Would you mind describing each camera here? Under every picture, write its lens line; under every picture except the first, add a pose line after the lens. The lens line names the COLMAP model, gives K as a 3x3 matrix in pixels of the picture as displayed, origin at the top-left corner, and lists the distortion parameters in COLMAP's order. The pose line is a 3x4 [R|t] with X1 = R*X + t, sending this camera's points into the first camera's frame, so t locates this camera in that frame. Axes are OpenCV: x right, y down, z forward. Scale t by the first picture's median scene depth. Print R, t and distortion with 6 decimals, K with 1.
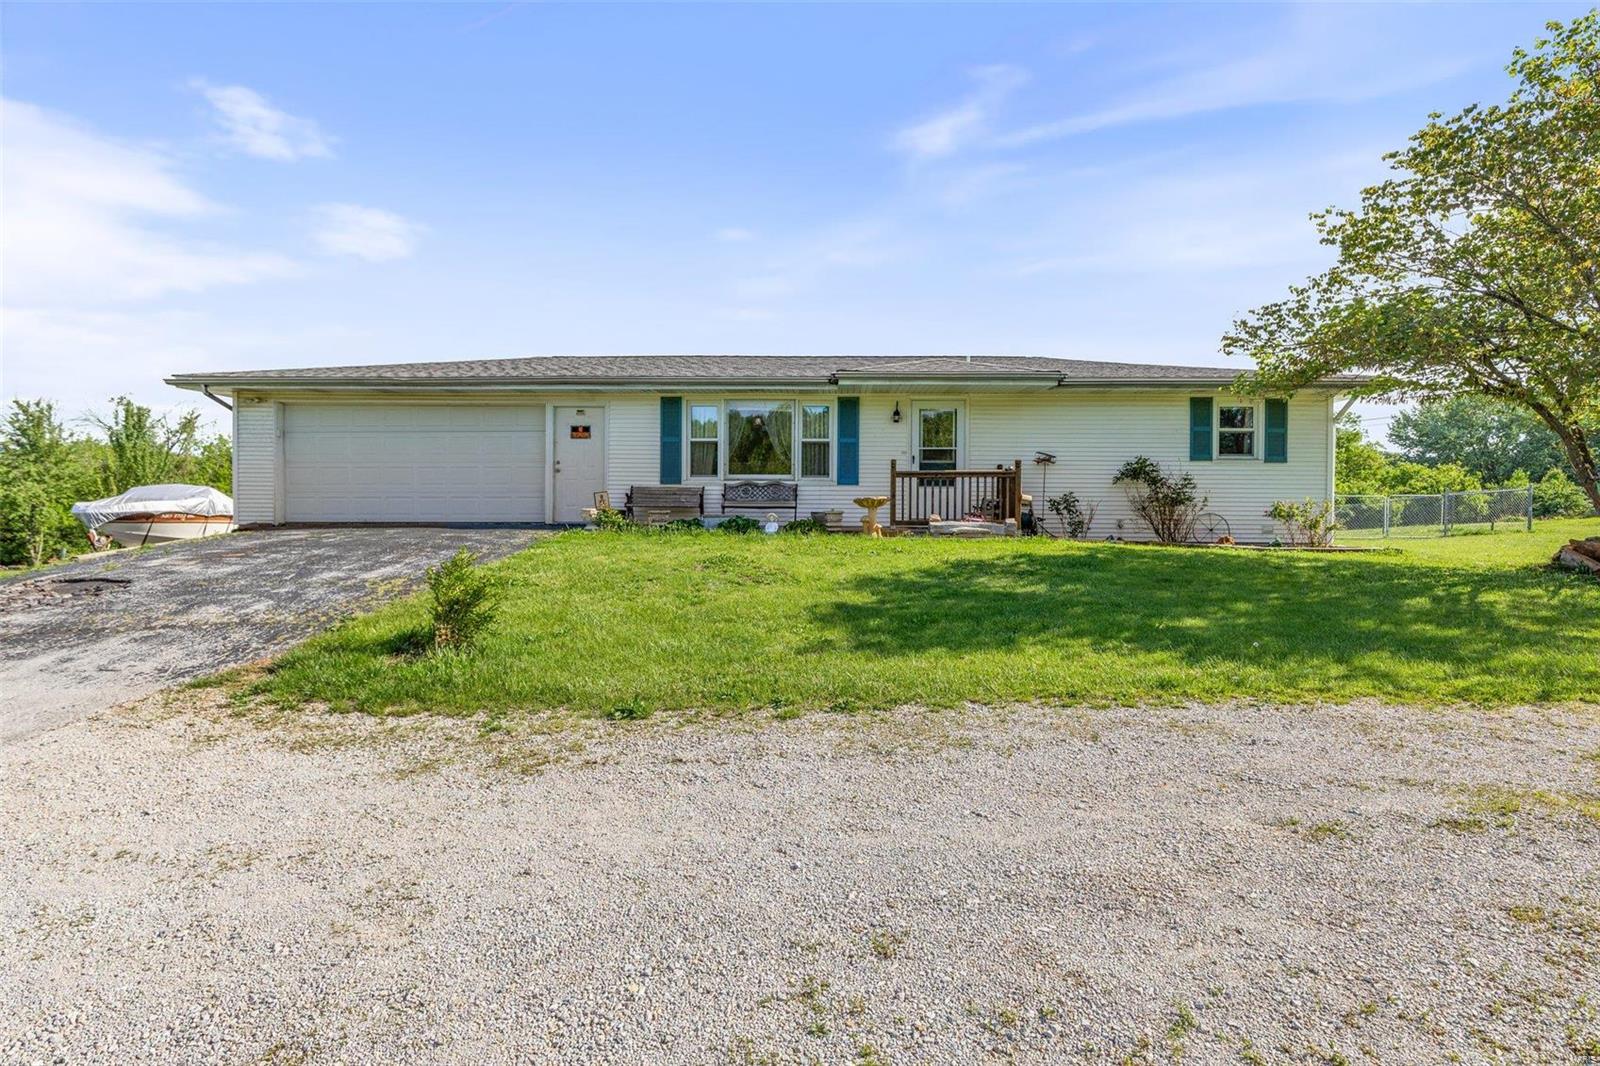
lens RADIAL K [[877.0, 0, 800.0], [0, 877.0, 533.0], [0, 0, 1]] dist [-0.002473, -0.000648]
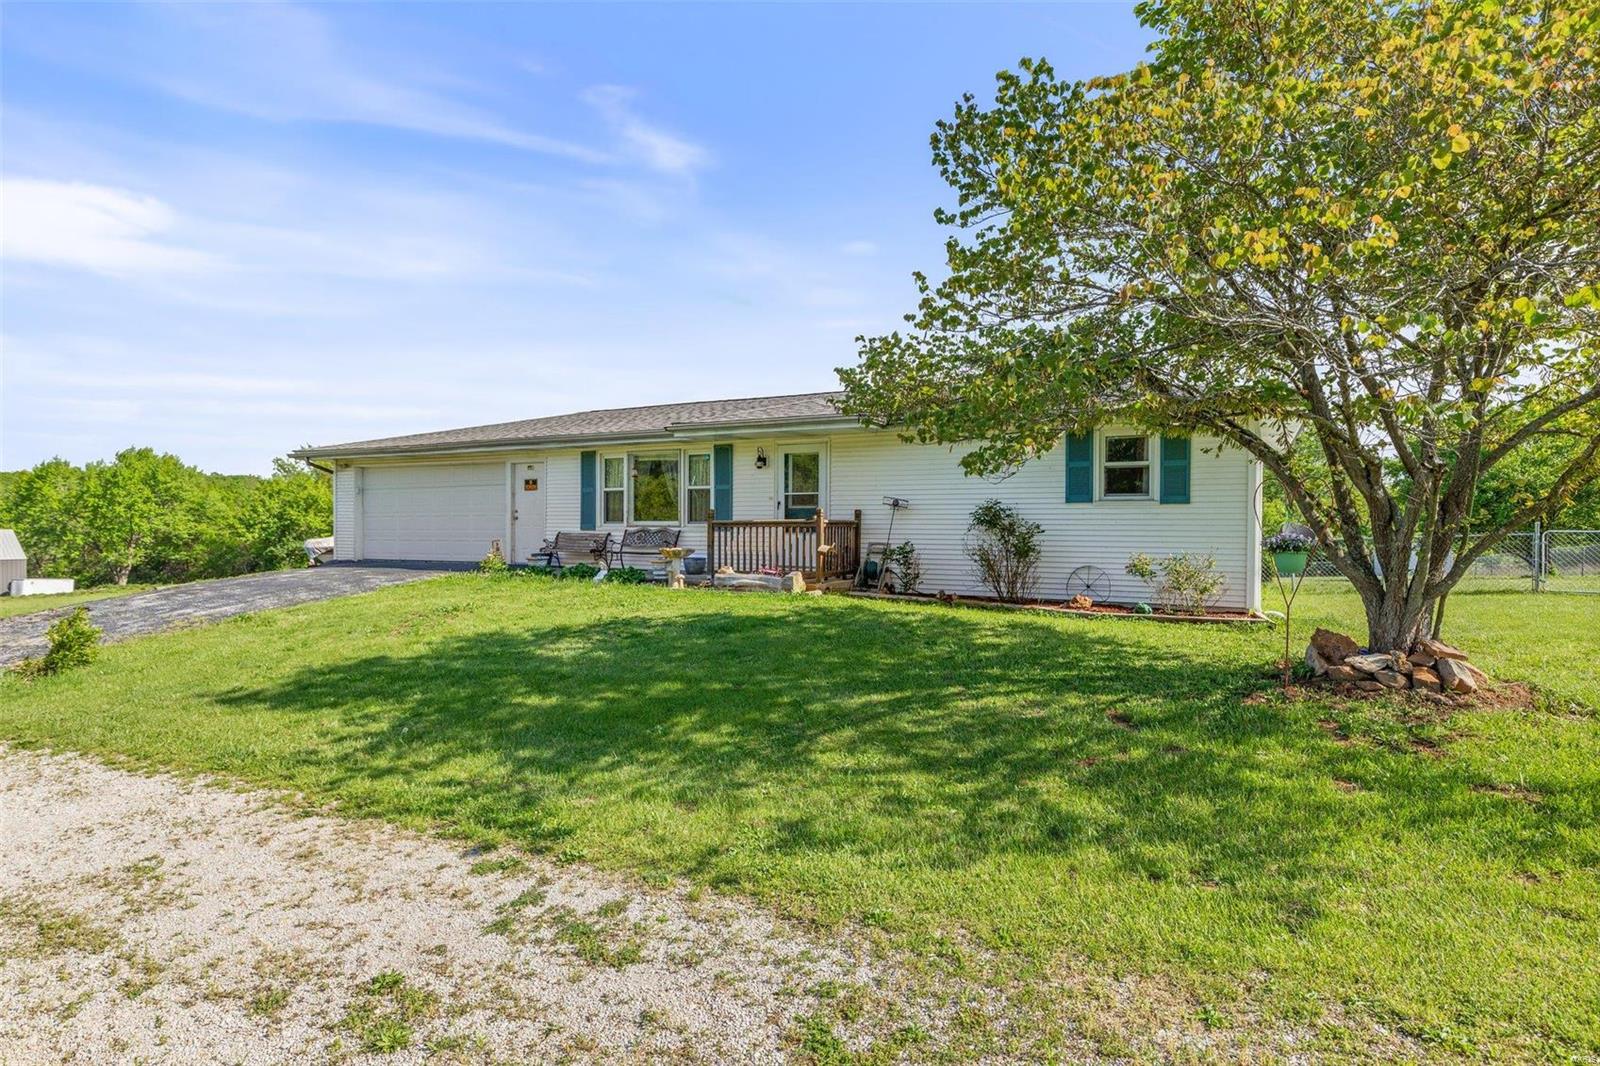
lens RADIAL K [[877.0, 0, 800.0], [0, 877.0, 533.0], [0, 0, 1]] dist [-0.002473, -0.000648]
pose [[0.892203, 0.000954, -0.451633, 0.588929], [-0.008883, 0.999841, -0.015436, -0.037931], [0.451547, 0.017783, 0.892070, 0.138792]]
